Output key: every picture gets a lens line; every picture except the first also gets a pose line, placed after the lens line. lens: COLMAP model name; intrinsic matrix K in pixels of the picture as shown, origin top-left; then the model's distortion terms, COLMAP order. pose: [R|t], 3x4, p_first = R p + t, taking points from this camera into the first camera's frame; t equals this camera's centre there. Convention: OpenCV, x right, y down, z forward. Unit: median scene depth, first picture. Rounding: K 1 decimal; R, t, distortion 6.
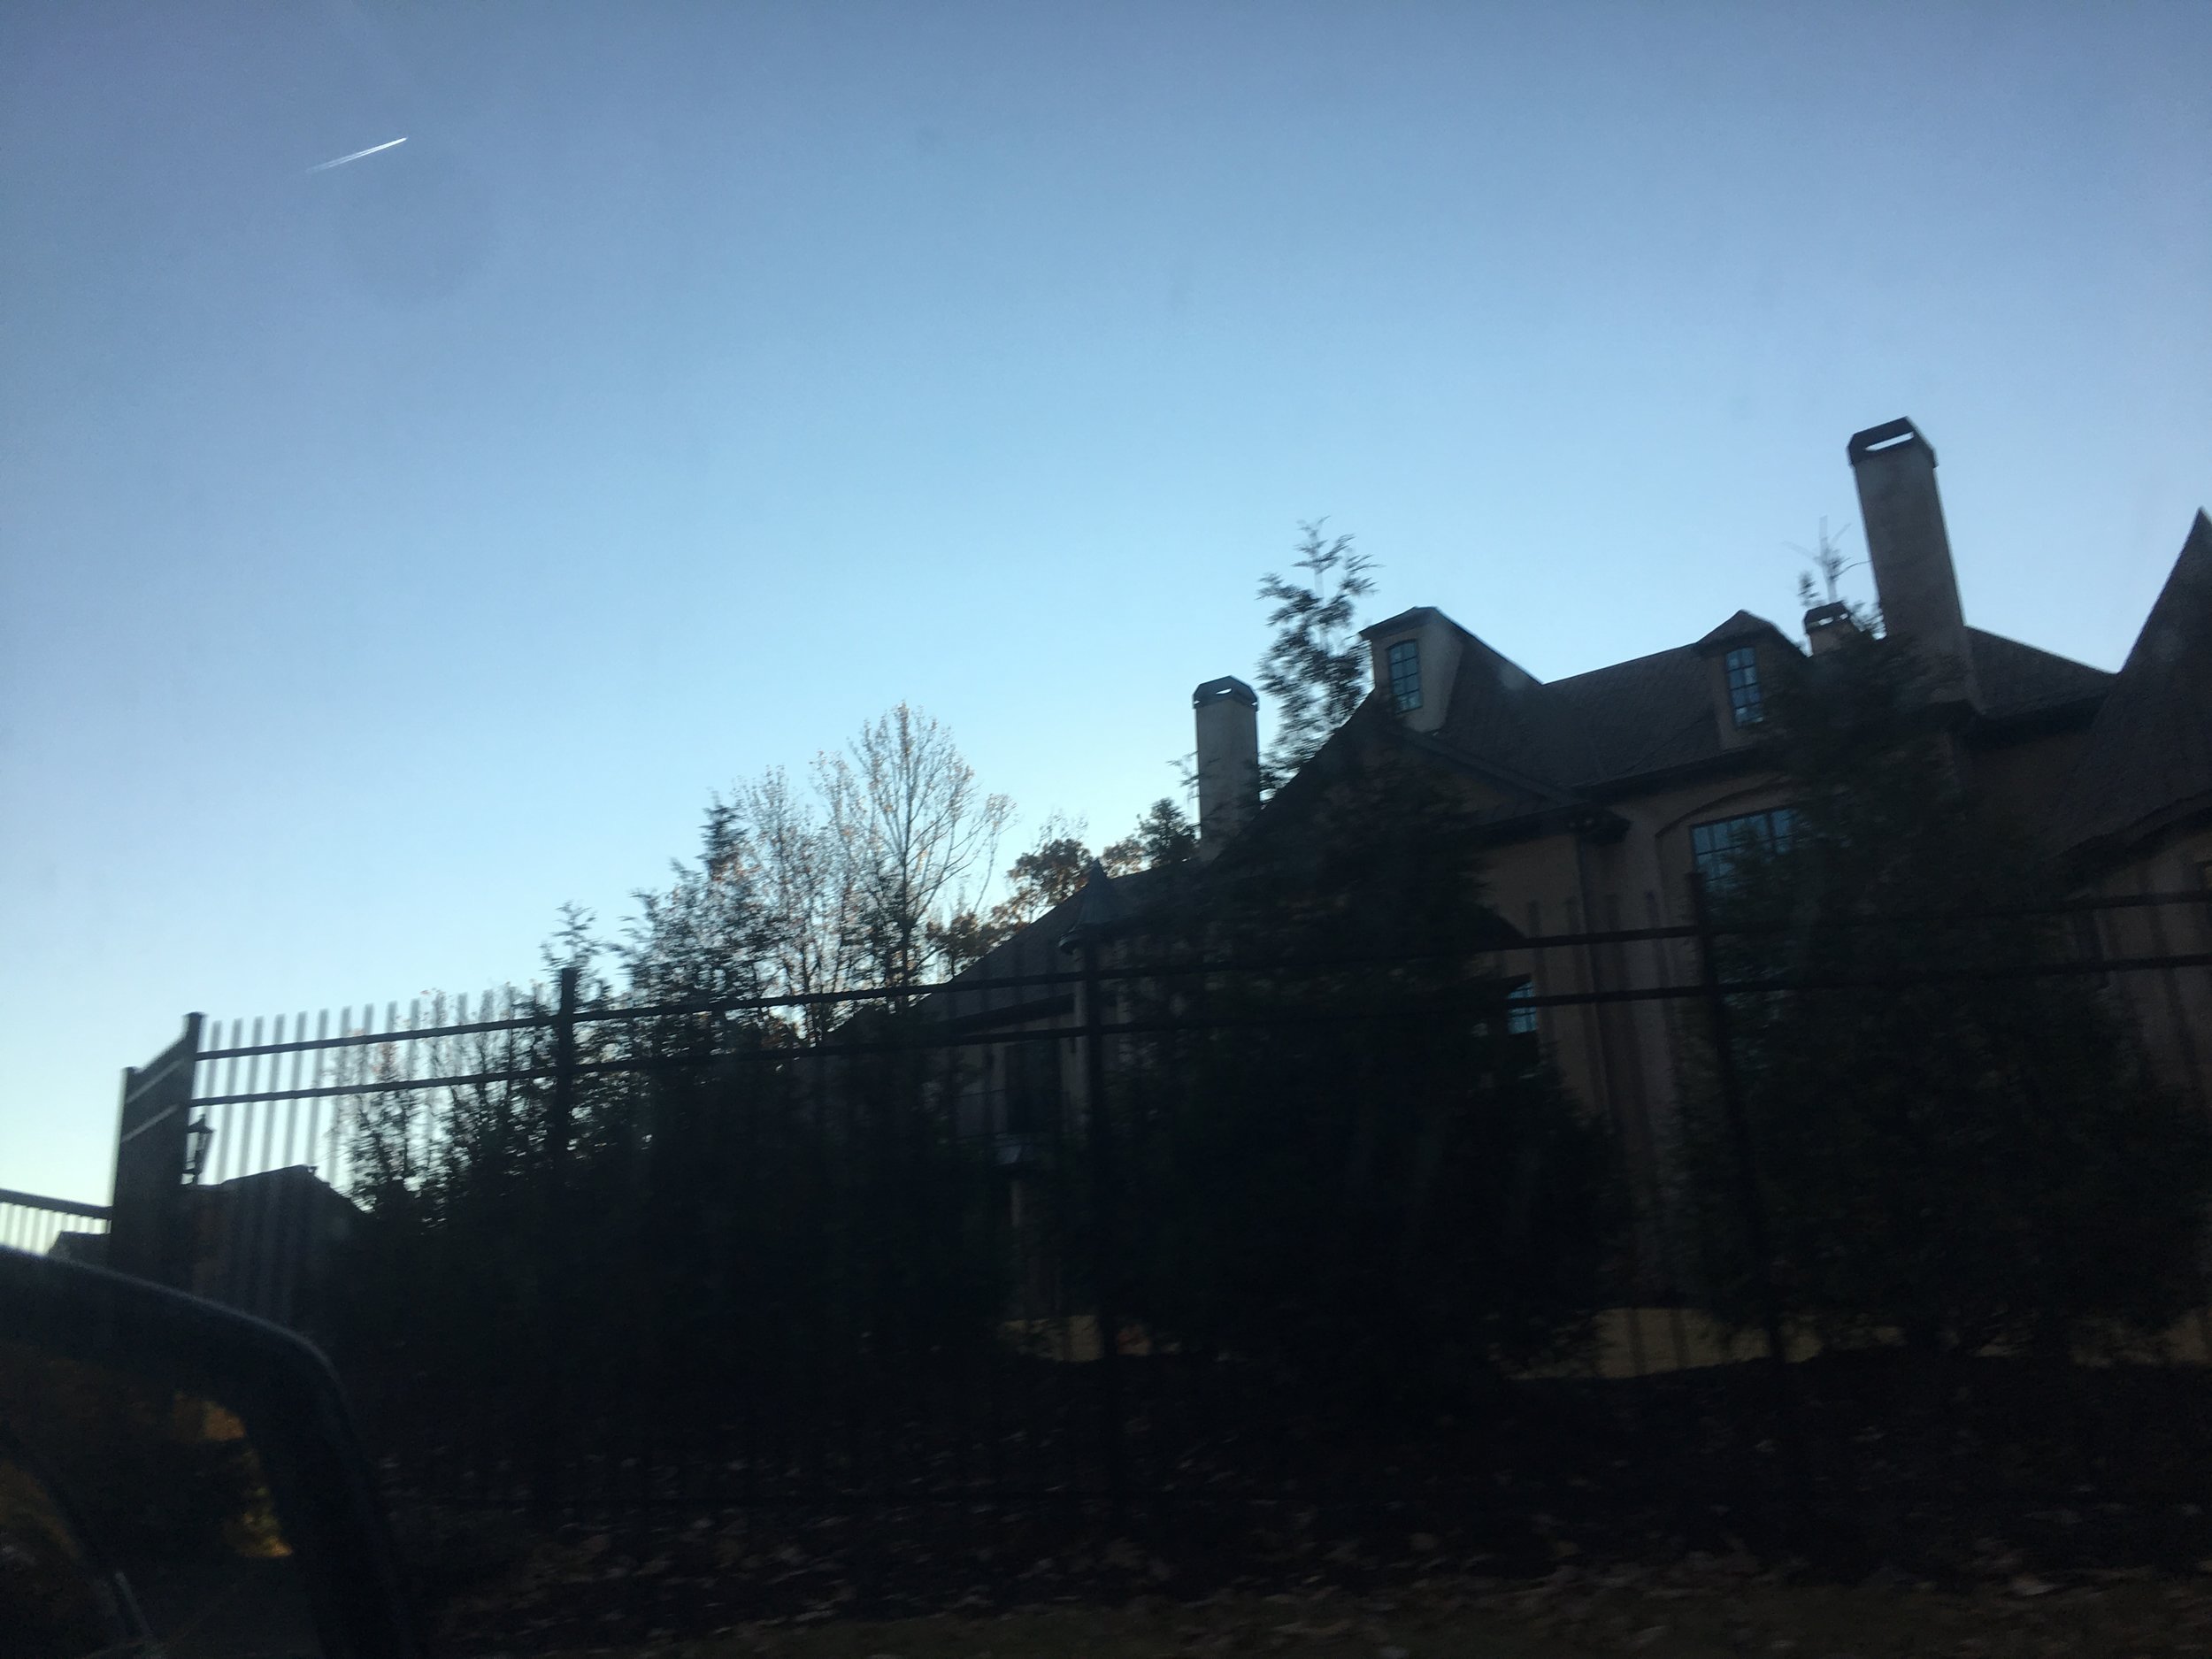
lens RADIAL K [[1808.8, 0, 1106.0], [0, 1808.8, 829.5], [0, 0, 1]] dist [0.032637, -0.003494]
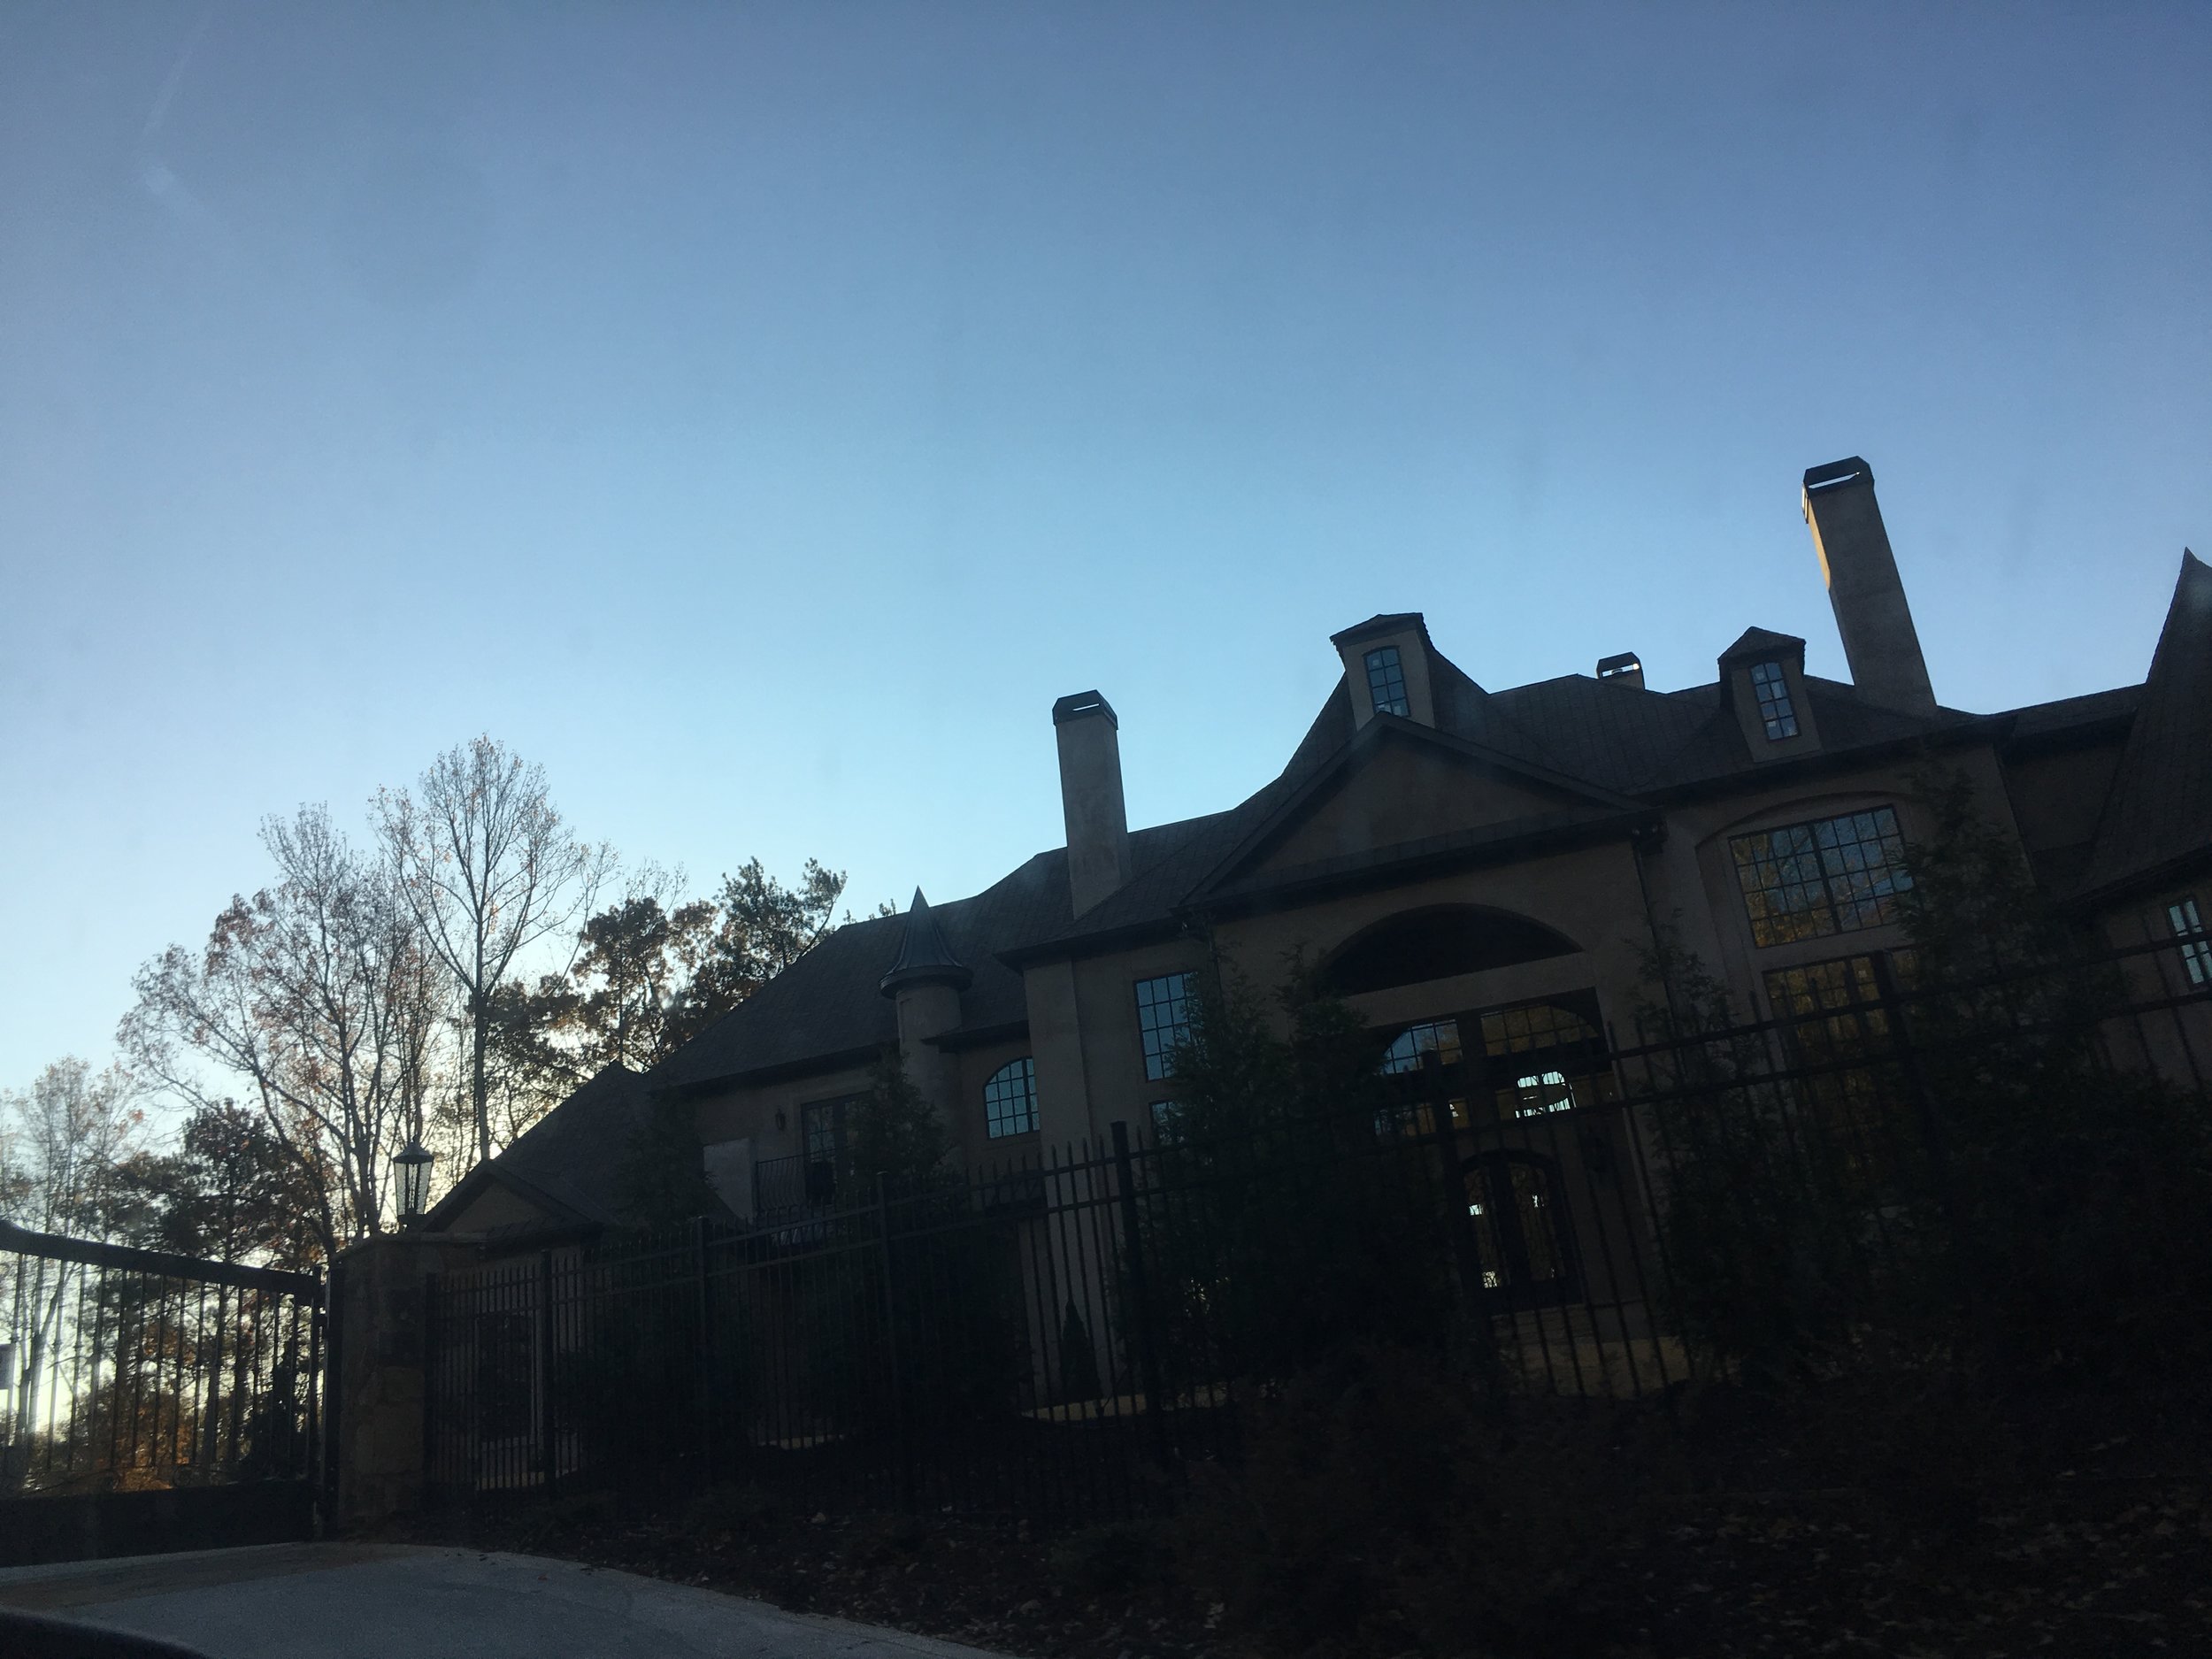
lens RADIAL K [[1768.8, 0, 1106.0], [0, 1768.8, 829.5], [0, 0, 1]] dist [0.084967, 0.002887]
pose [[0.931832, 0.028624, 0.361759, -0.242555], [-0.008680, 0.998357, -0.056637, 0.035922], [-0.362786, 0.049637, 0.930550, 0.155443]]
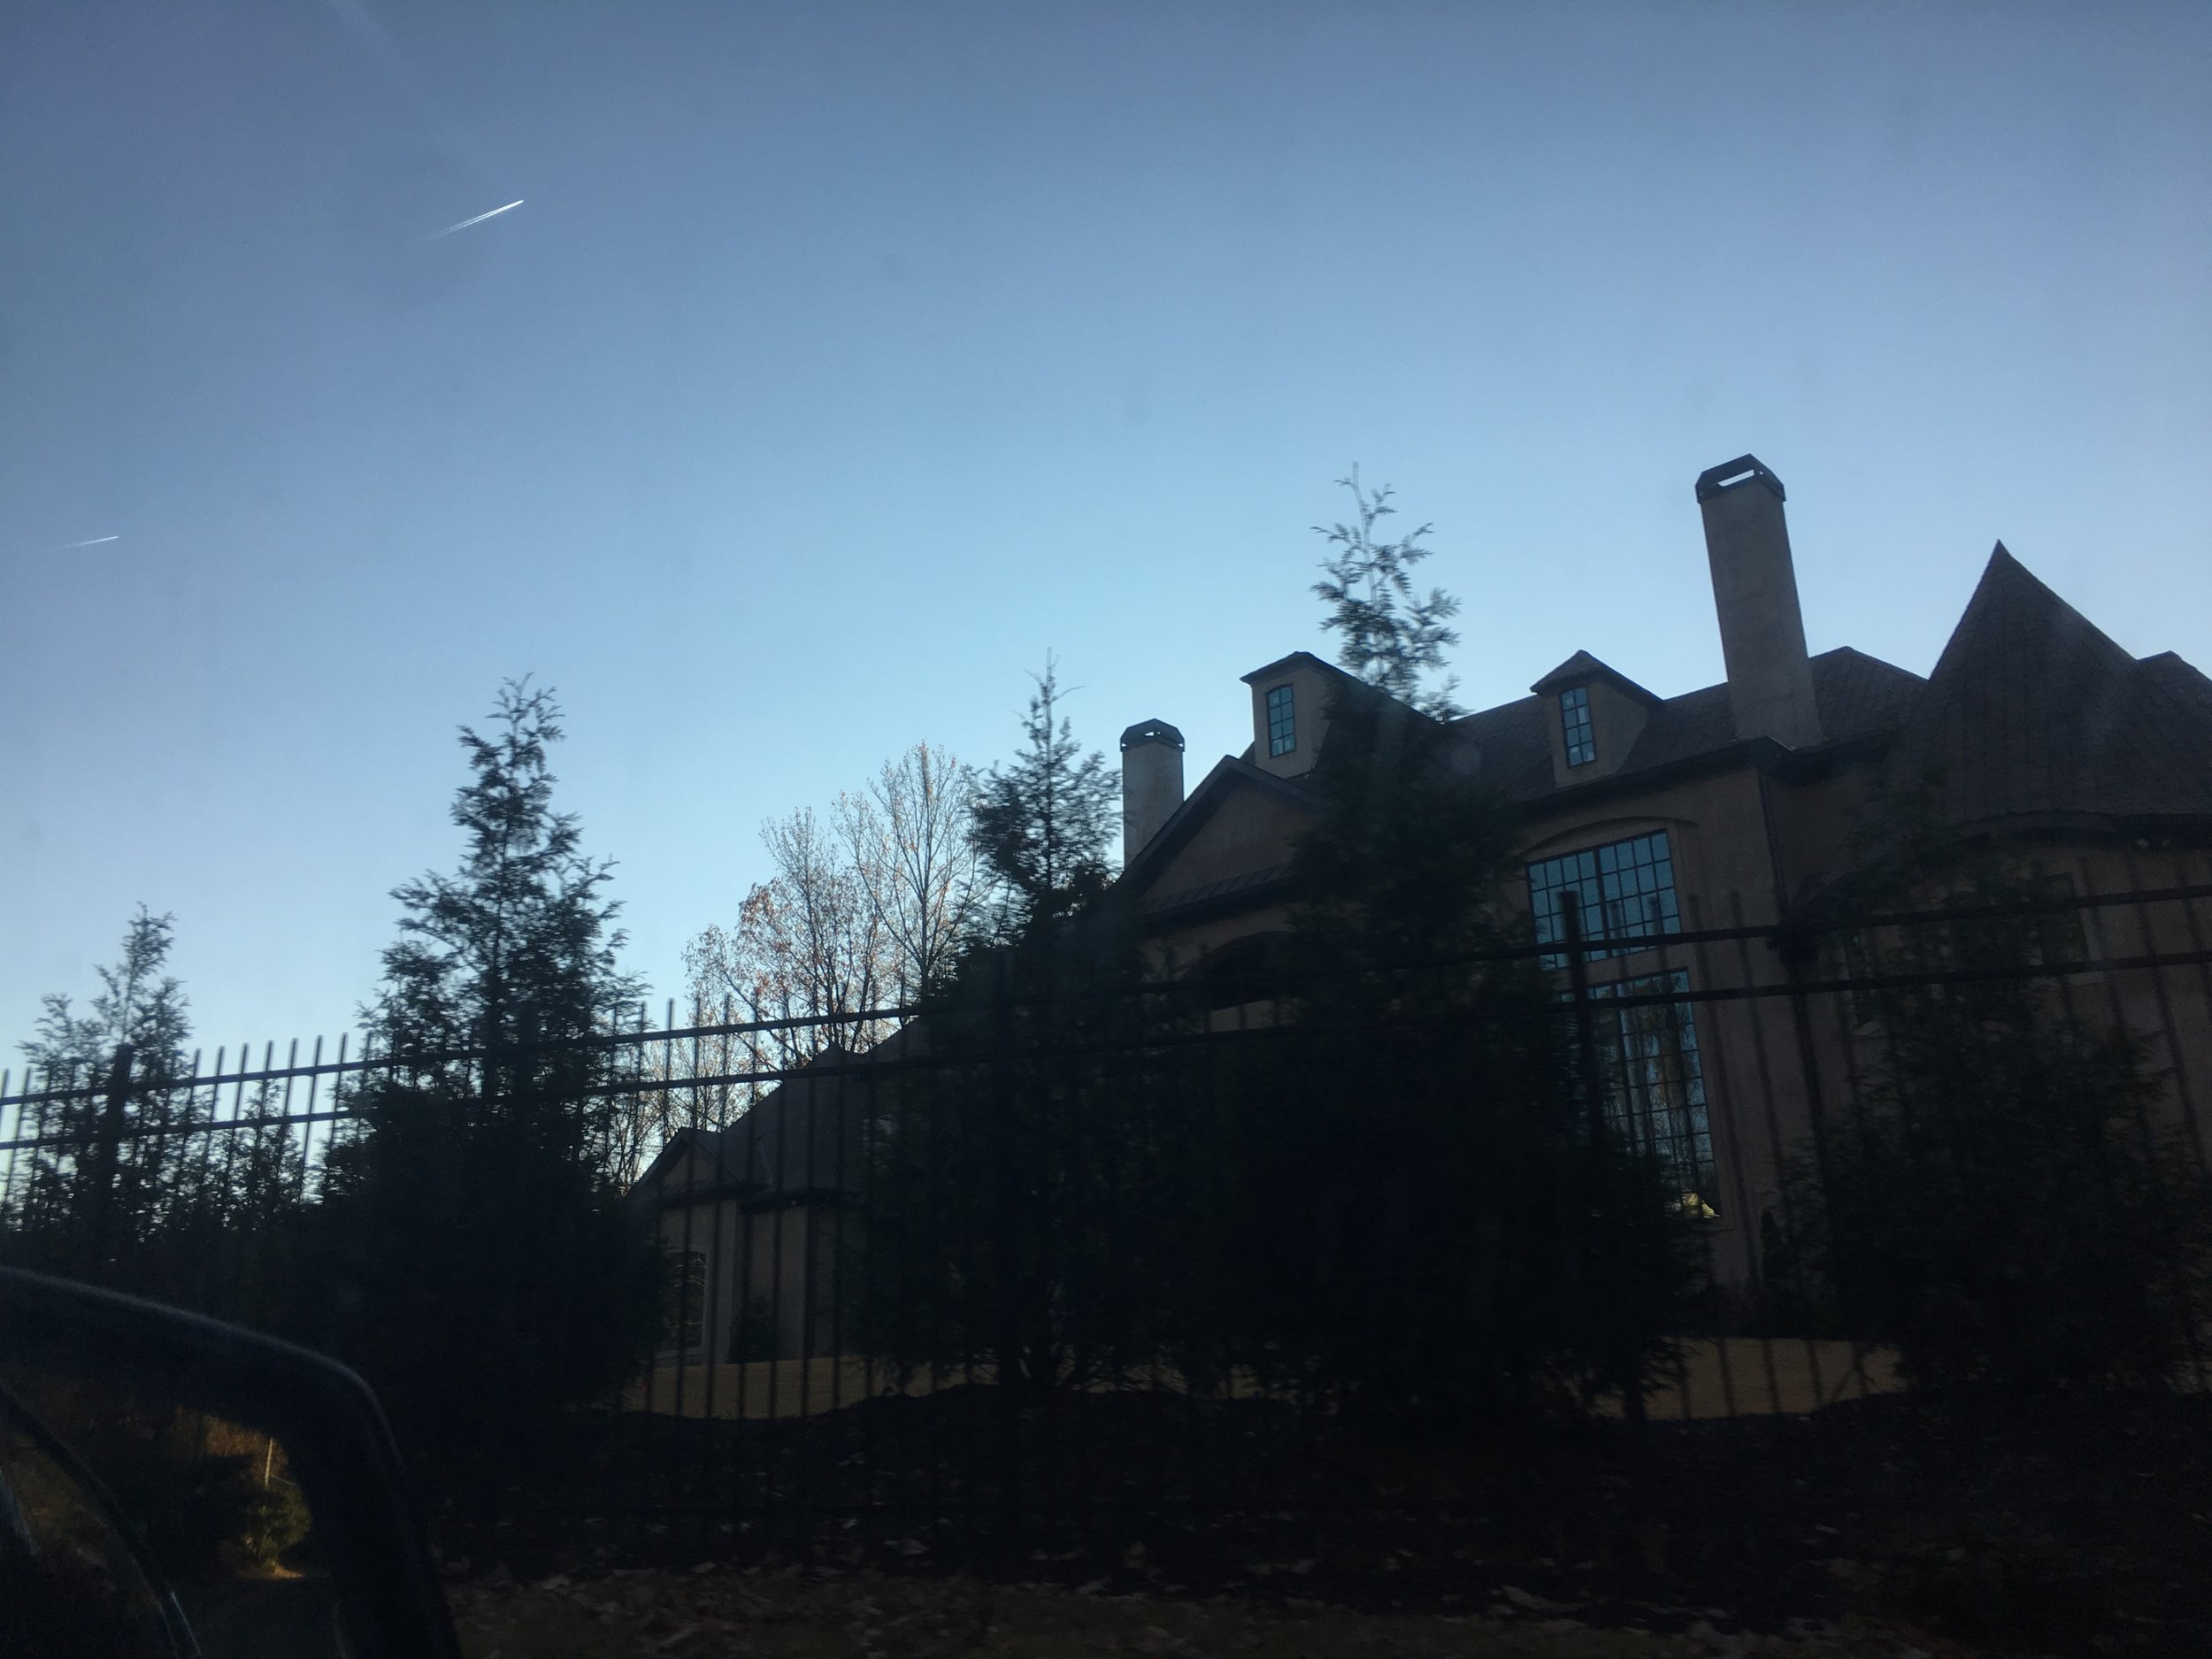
lens RADIAL K [[1829.0, 0, 1106.0], [0, 1829.0, 829.5], [0, 0, 1]] dist [0.023976, 0.007794]
pose [[0.996780, -0.023609, -0.076630, 0.116318], [0.022695, 0.999661, -0.012775, -0.009667], [0.076906, 0.010995, 0.996978, -0.029675]]
